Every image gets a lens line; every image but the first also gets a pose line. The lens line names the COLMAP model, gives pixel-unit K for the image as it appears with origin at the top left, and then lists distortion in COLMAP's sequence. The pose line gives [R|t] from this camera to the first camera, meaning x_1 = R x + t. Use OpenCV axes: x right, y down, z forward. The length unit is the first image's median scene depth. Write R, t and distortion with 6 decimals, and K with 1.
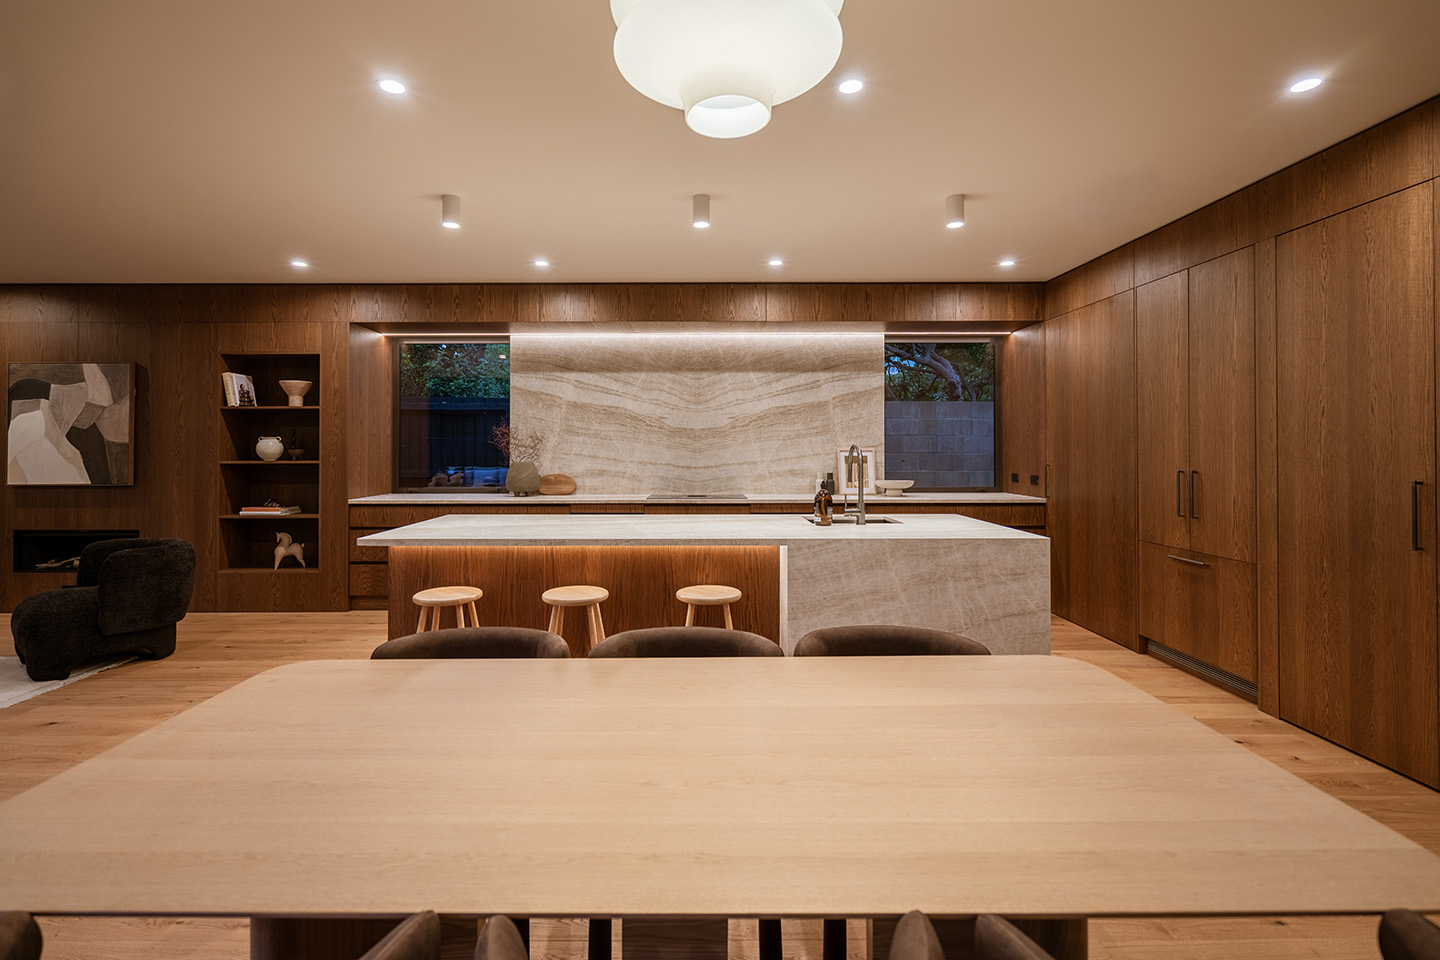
lens RADIAL K [[671.6, 0, 720.0], [0, 671.6, 480.0], [0, 0, 1]] dist [-0.000628, 0.000032]
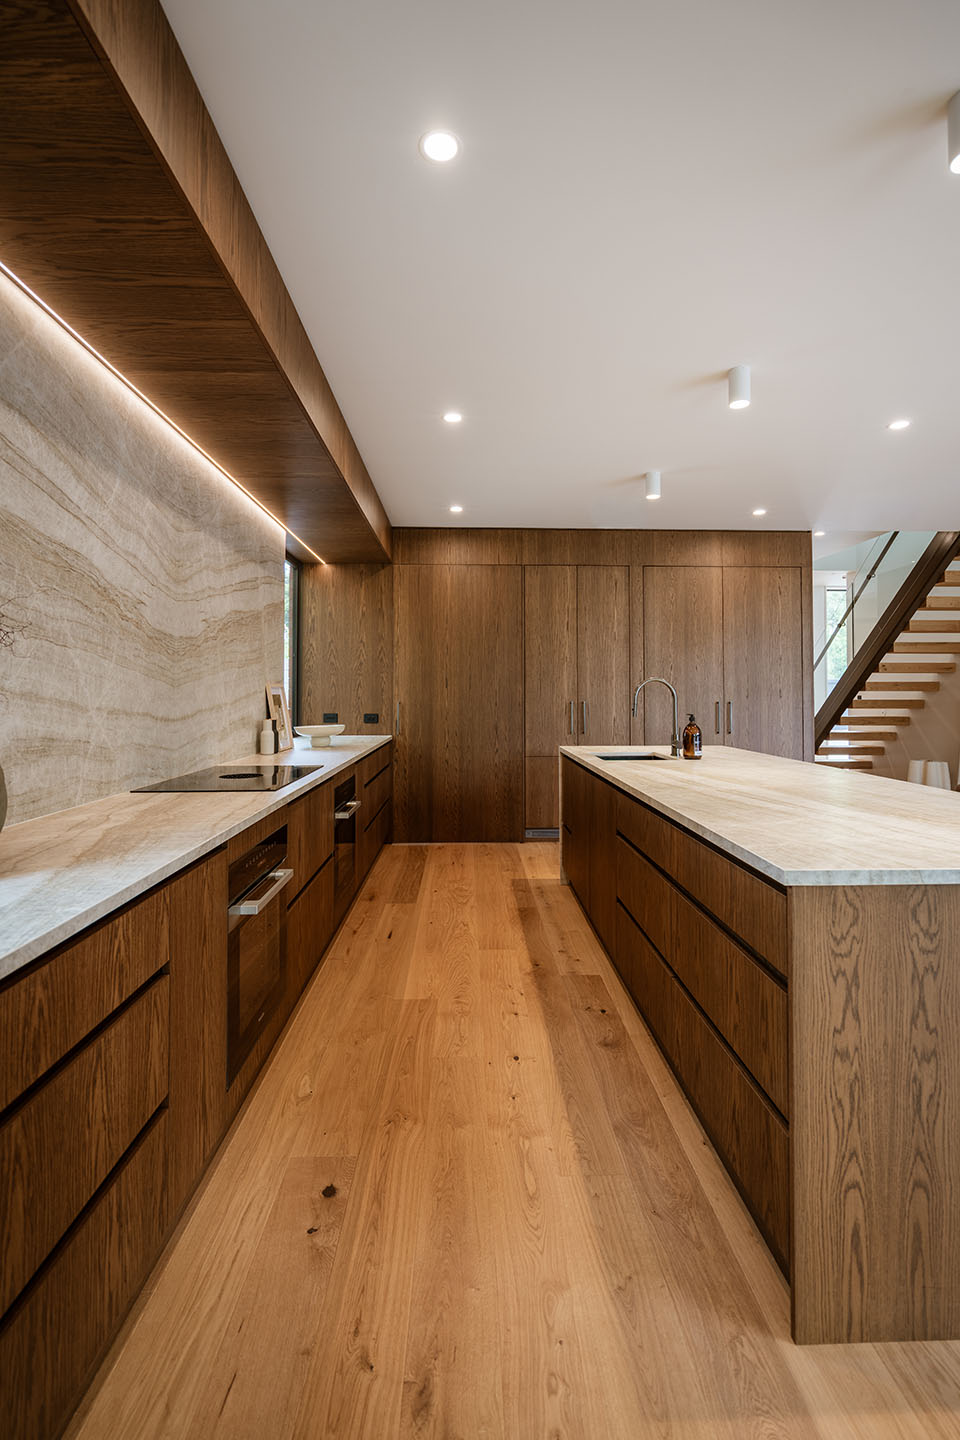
lens RADIAL K [[671.6, 0, 480.0], [0, 671.6, 720.0], [0, 0, 1]] dist [-0.000628, 0.000032]
pose [[-0.018162, -0.036491, 0.999169, -1.030229], [0.046838, 0.998206, 0.037307, -0.052424], [-0.998737, 0.047476, -0.016421, 1.631977]]
